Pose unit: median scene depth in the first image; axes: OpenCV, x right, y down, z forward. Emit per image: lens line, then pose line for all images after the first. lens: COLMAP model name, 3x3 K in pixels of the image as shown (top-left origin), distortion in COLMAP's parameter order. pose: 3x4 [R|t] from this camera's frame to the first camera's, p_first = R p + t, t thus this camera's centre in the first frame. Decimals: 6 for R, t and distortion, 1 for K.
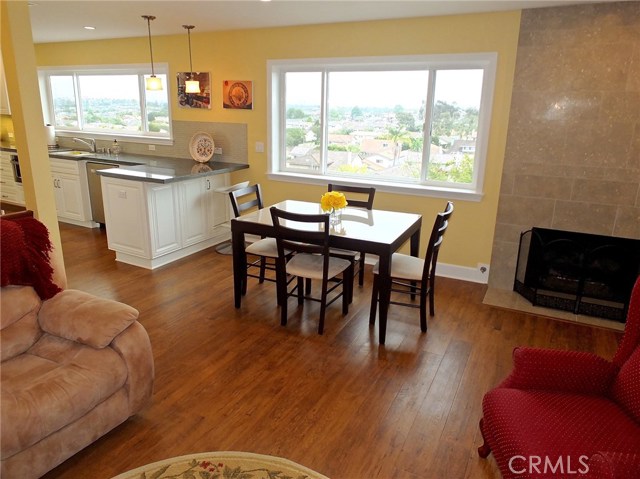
lens RADIAL K [[443.0, 0, 322.8], [0, 443.0, 240.7], [0, 0, 1]] dist [-0.015447, 0.006854]
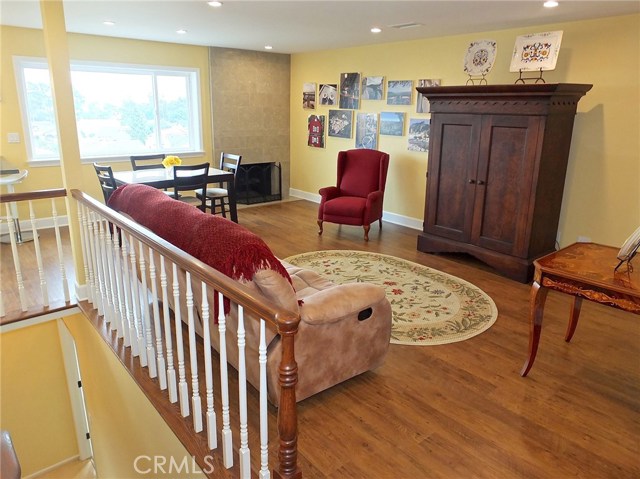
lens RADIAL K [[443.0, 0, 314.6], [0, 443.0, 237.9], [0, 0, 1]] dist [-0.015447, 0.006854]
pose [[0.390237, -0.277099, 0.878027, -0.821471], [0.249195, 0.949831, 0.189006, -0.004319], [-0.886351, 0.145042, 0.439711, -0.055095]]
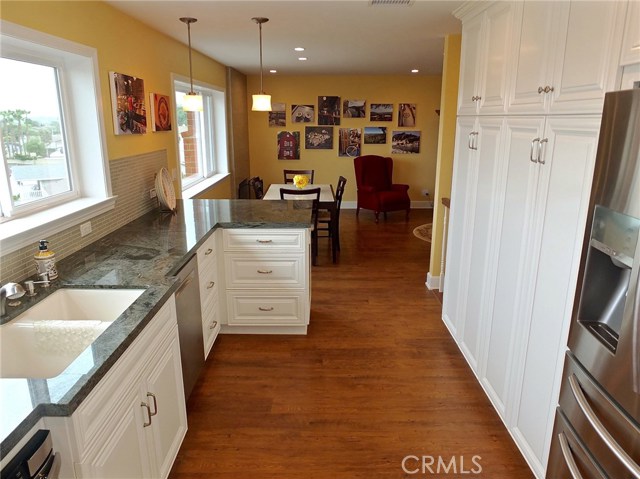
lens RADIAL K [[443.0, 0, 315.1], [0, 443.0, 236.5], [0, 0, 1]] dist [-0.015447, 0.006854]
pose [[-0.438373, -0.255614, 0.861679, -0.978774], [0.242862, 0.889357, 0.387379, -0.358812], [-0.865359, 0.379086, -0.327791, 1.064109]]
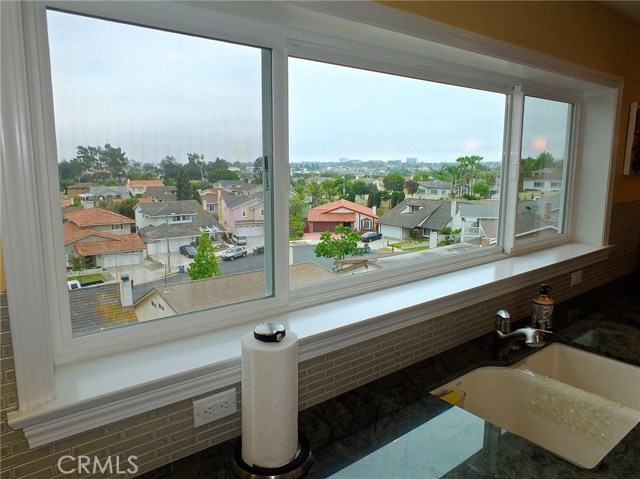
lens RADIAL K [[443.0, 0, 324.6], [0, 443.0, 249.3], [0, 0, 1]] dist [-0.015447, 0.006854]
pose [[0.423765, -0.195738, 0.884370, -0.924736], [0.267514, 0.959863, 0.084262, -0.368861], [-0.865367, 0.200874, 0.459119, 1.131715]]
